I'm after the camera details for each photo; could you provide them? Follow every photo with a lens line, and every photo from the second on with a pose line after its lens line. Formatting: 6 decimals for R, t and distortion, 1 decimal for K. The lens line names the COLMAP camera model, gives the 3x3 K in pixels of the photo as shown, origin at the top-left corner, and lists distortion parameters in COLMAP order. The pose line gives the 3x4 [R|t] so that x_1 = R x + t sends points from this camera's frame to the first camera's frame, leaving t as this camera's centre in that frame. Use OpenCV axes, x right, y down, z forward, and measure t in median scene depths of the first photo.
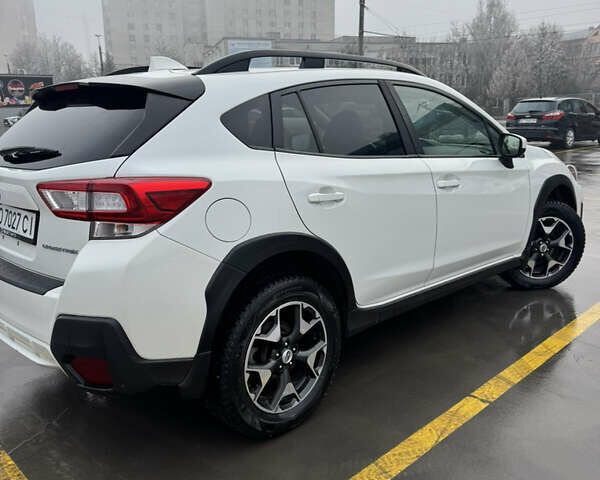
lens RADIAL K [[562.9, 0, 300.0], [0, 562.9, 240.0], [0, 0, 1]] dist [0.117243, -0.220642]
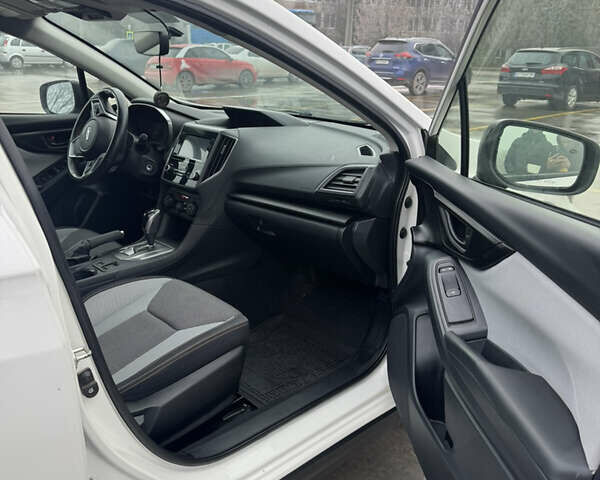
lens RADIAL K [[560.1, 0, 299.7], [0, 560.1, 237.2], [0, 0, 1]] dist [0.132765, -0.201157]
pose [[0.998714, 0.048380, 0.015190, 0.343264], [-0.049584, 0.994456, 0.092725, -0.164419], [-0.010619, -0.093359, 0.995576, 0.725455]]
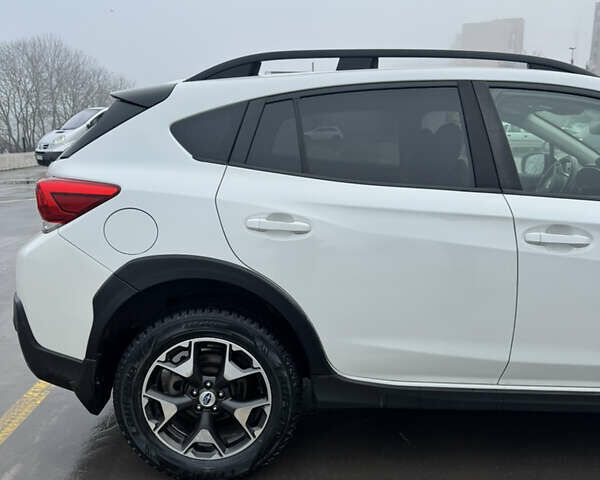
lens RADIAL K [[562.9, 0, 300.0], [0, 562.9, 240.0], [0, 0, 1]] dist [0.117243, -0.220642]
pose [[0.709393, 0.156746, -0.687163, 0.510054], [-0.174304, 0.983688, 0.044442, -0.078627], [0.682920, 0.088248, 0.725143, 0.348563]]
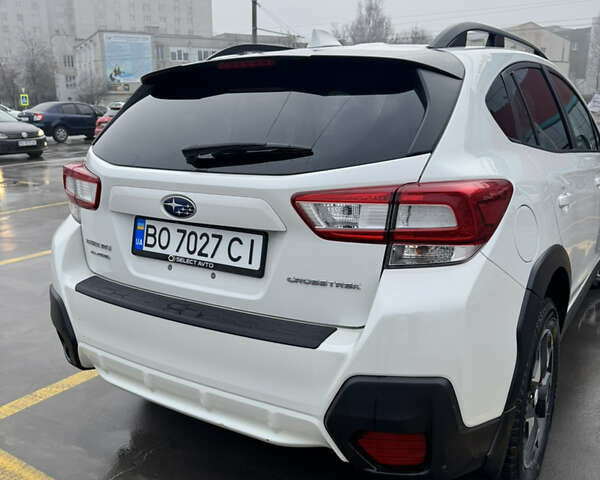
lens RADIAL K [[562.9, 0, 300.0], [0, 562.9, 240.0], [0, 0, 1]] dist [0.117243, -0.220642]
pose [[0.978089, -0.041472, 0.204013, -0.408249], [0.041034, 0.999137, 0.006377, -0.030848], [-0.204101, 0.002134, 0.978947, 0.207004]]
